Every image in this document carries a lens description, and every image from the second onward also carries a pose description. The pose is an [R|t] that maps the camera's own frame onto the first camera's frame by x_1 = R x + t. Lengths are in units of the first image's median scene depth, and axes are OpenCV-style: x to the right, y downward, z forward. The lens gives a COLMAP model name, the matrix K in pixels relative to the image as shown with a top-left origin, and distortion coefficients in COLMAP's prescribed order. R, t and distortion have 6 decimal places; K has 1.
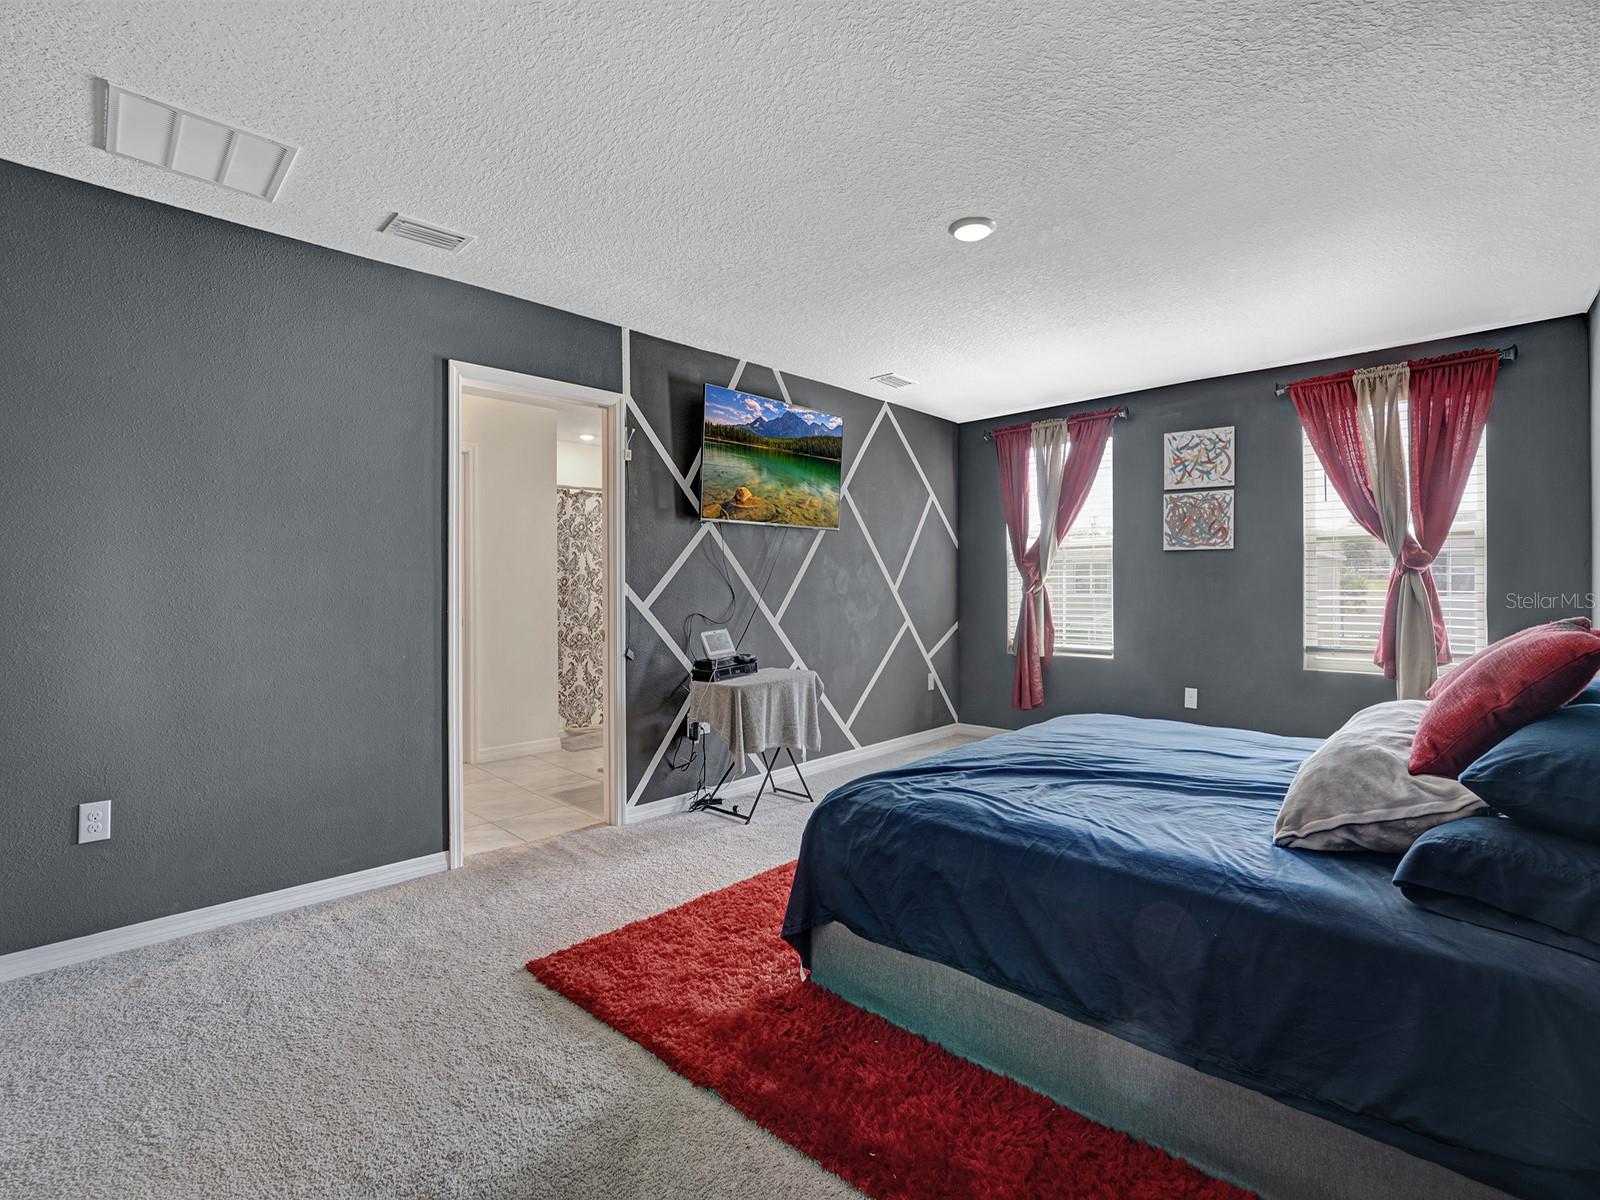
lens RADIAL K [[746.7, 0, 802.3], [0, 746.7, 587.2], [0, 0, 1]] dist [-0.045457, 0.007030]
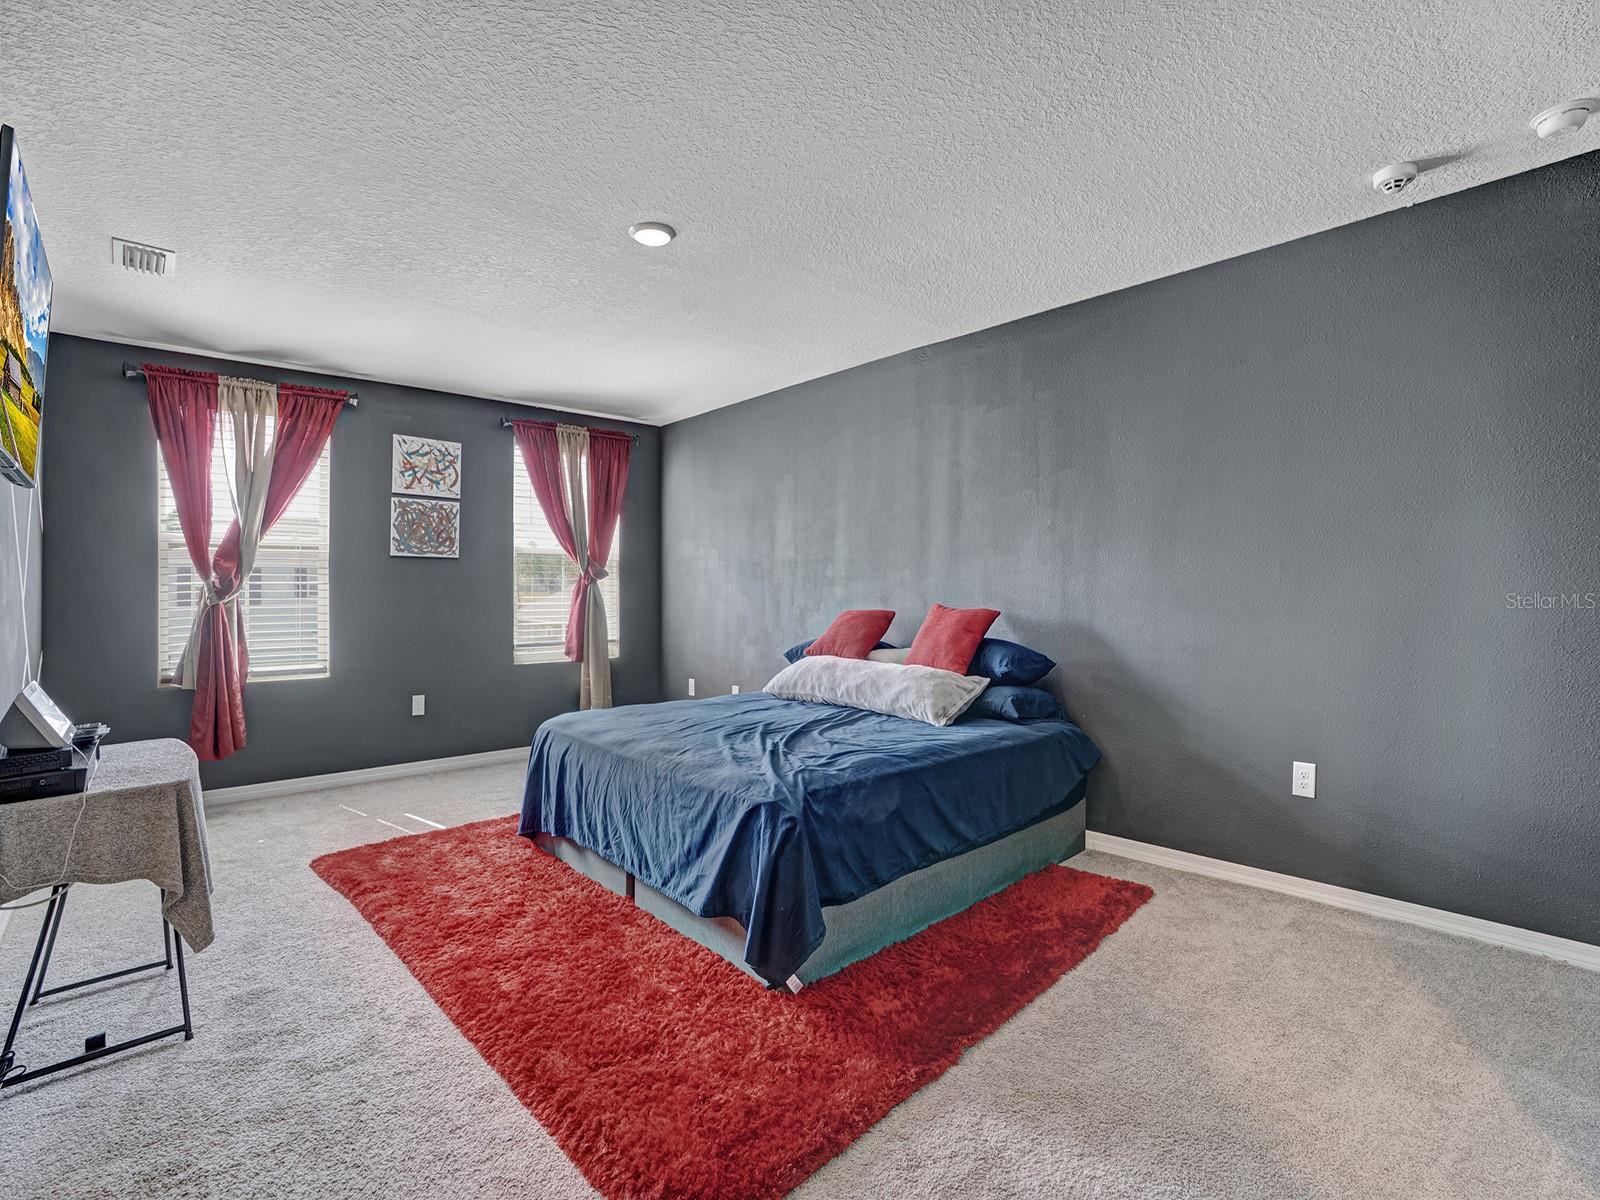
lens RADIAL K [[746.7, 0, 802.2], [0, 746.7, 602.5], [0, 0, 1]] dist [-0.045457, 0.007030]
pose [[0.072377, -0.010680, 0.997320, -0.438305], [0.006237, 0.999928, 0.010256, 0.004150], [-0.997358, 0.005478, 0.072439, 0.417426]]
